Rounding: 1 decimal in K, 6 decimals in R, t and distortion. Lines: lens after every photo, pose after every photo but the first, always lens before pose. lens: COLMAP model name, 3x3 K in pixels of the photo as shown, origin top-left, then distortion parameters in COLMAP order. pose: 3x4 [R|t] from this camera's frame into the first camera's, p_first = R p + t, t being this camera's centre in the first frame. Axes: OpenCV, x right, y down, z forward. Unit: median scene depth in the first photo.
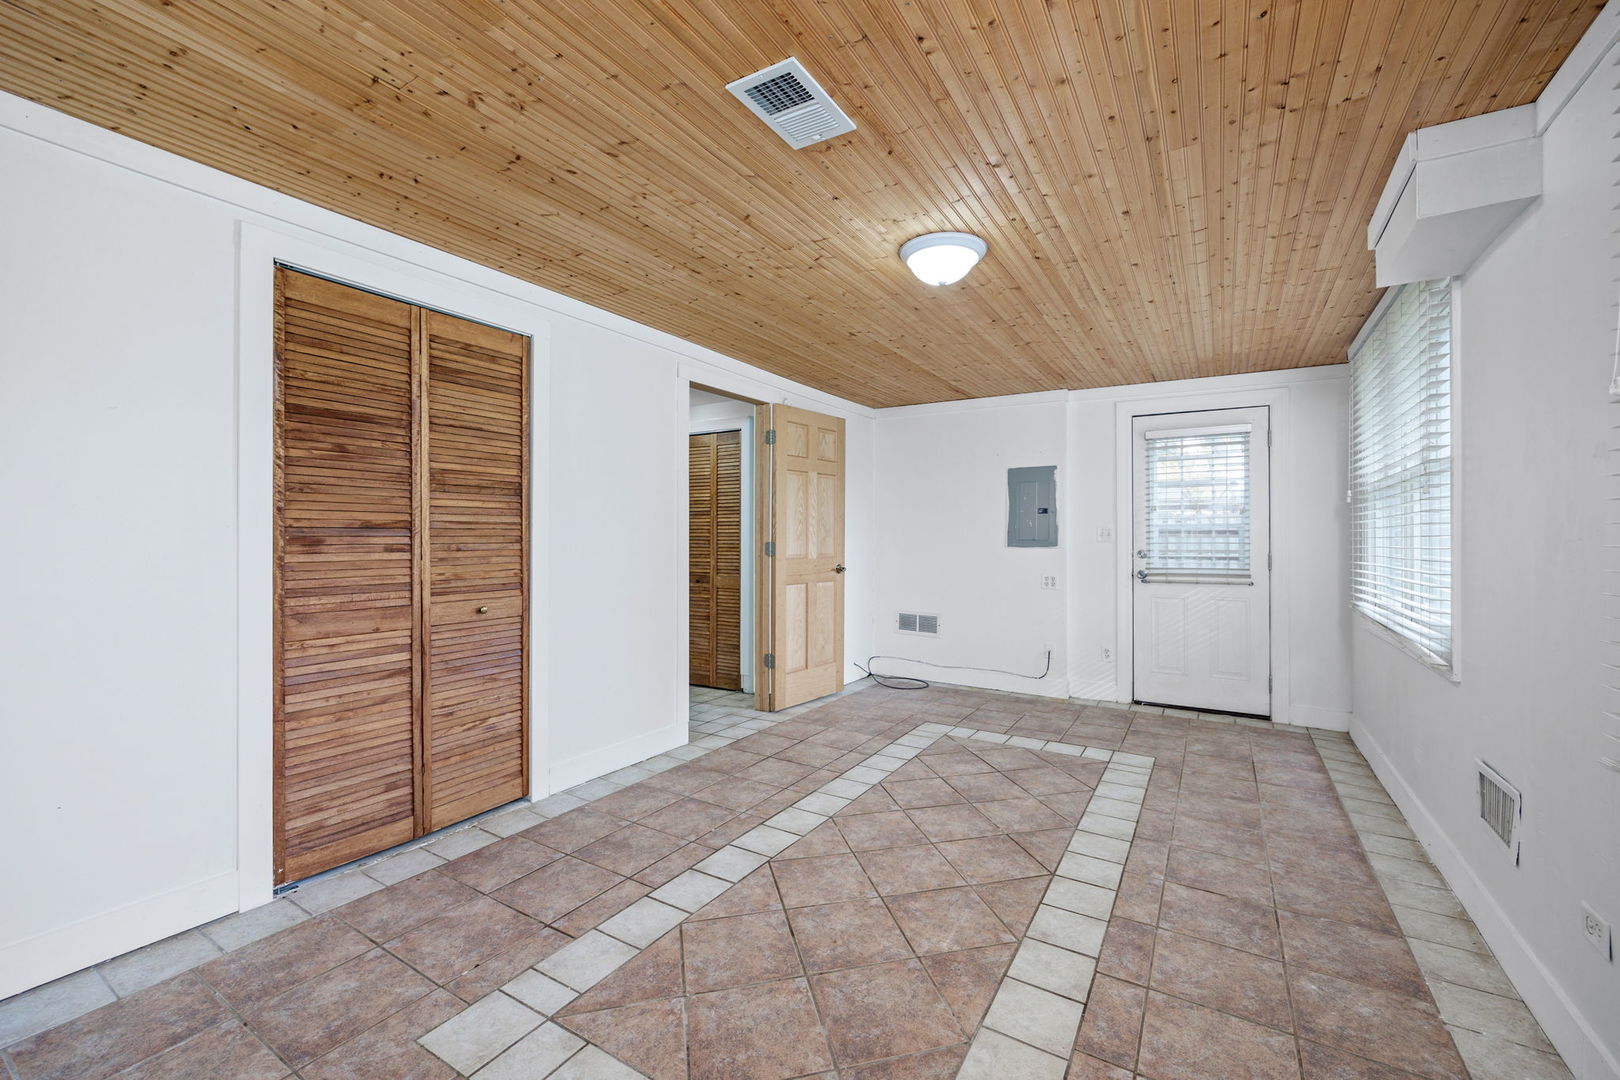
lens RADIAL K [[671.7, 0, 806.9], [0, 671.7, 533.3], [0, 0, 1]] dist [0.000982, 0.000326]
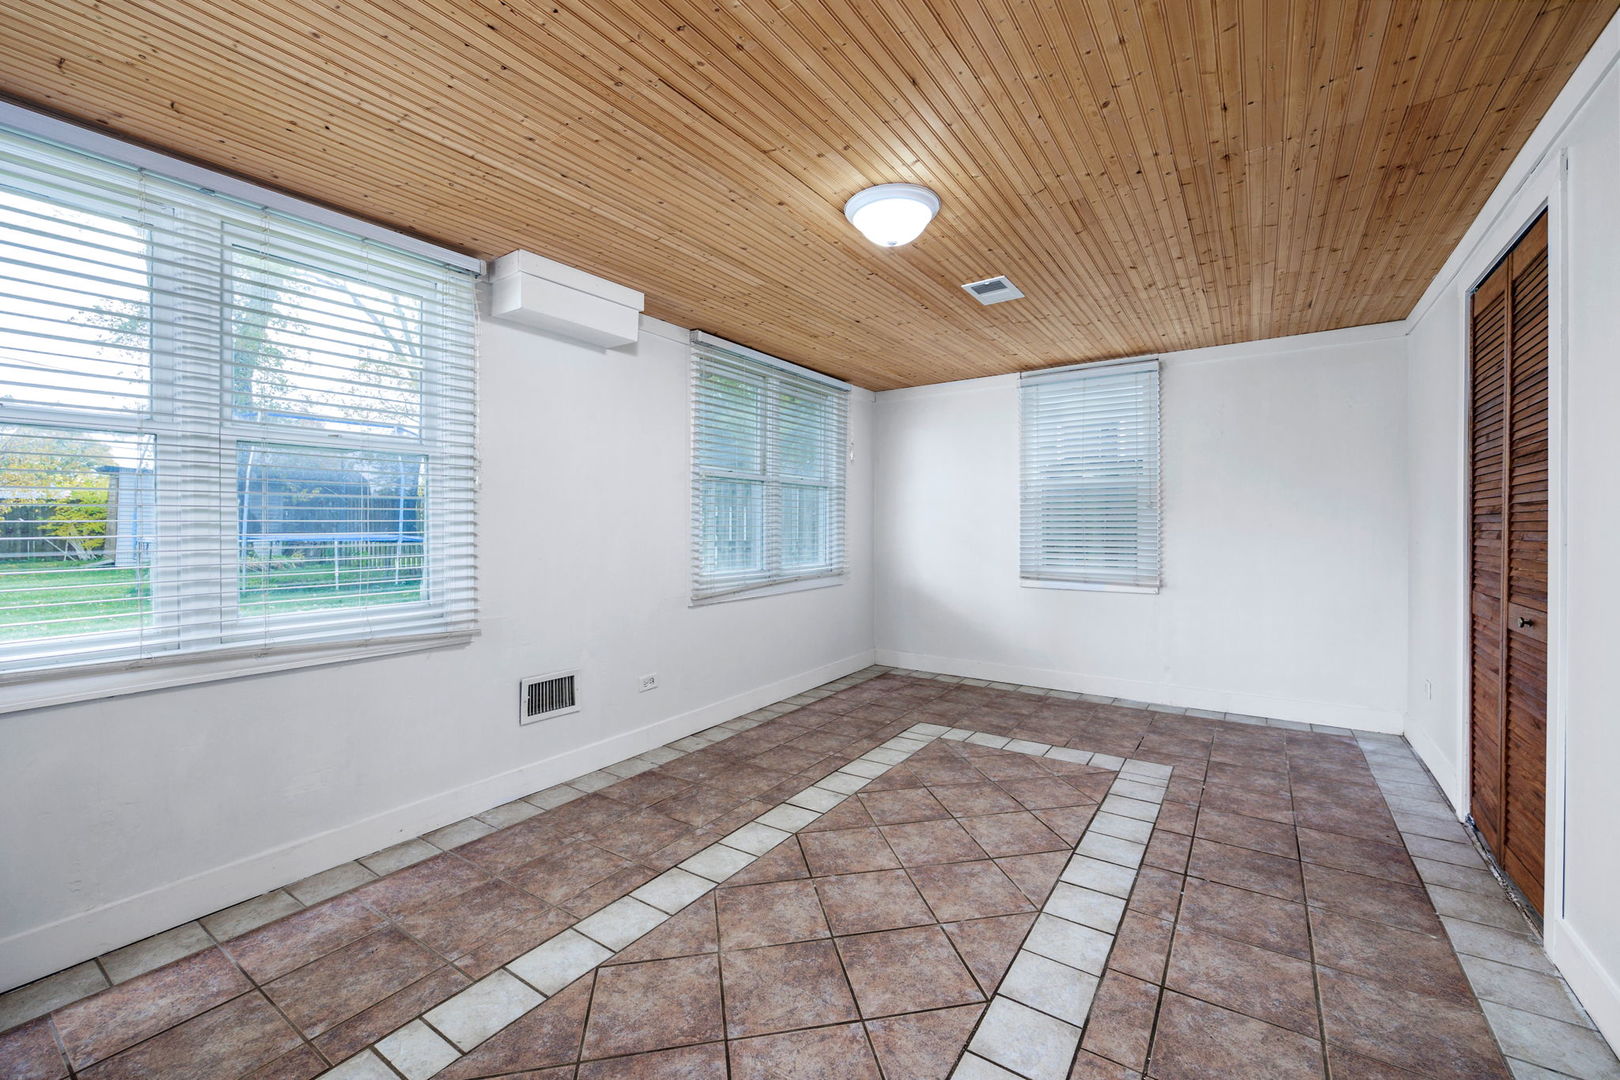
lens RADIAL K [[671.7, 0, 806.9], [0, 671.7, 533.3], [0, 0, 1]] dist [0.000982, 0.000326]
pose [[-0.999365, 0.000936, 0.035608, 0.303479], [0.001134, 0.999984, 0.005544, 0.021432], [-0.035603, 0.005581, -0.999350, 2.029233]]
